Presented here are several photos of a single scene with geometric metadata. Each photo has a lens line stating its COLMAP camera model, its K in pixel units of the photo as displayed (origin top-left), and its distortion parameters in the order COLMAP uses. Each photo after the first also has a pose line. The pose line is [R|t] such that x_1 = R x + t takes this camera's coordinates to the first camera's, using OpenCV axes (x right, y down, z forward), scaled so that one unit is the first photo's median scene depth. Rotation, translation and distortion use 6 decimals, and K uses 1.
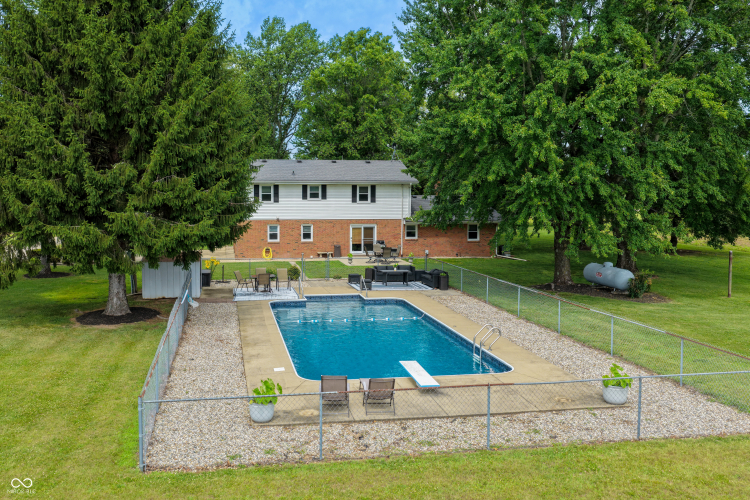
lens RADIAL K [[622.3, 0, 370.4], [0, 622.3, 248.8], [0, 0, 1]] dist [-0.014269, 0.040717]
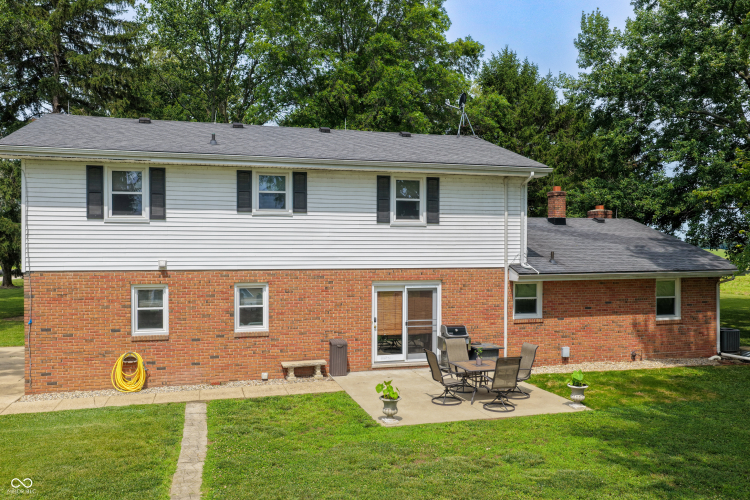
lens RADIAL K [[622.3, 0, 378.4], [0, 622.3, 256.0], [0, 0, 1]] dist [-0.014269, 0.040717]
pose [[0.998744, -0.005830, 0.049769, -0.047111], [0.009955, 0.996496, -0.083050, -0.024417], [-0.049111, 0.083441, 0.995302, 0.635721]]
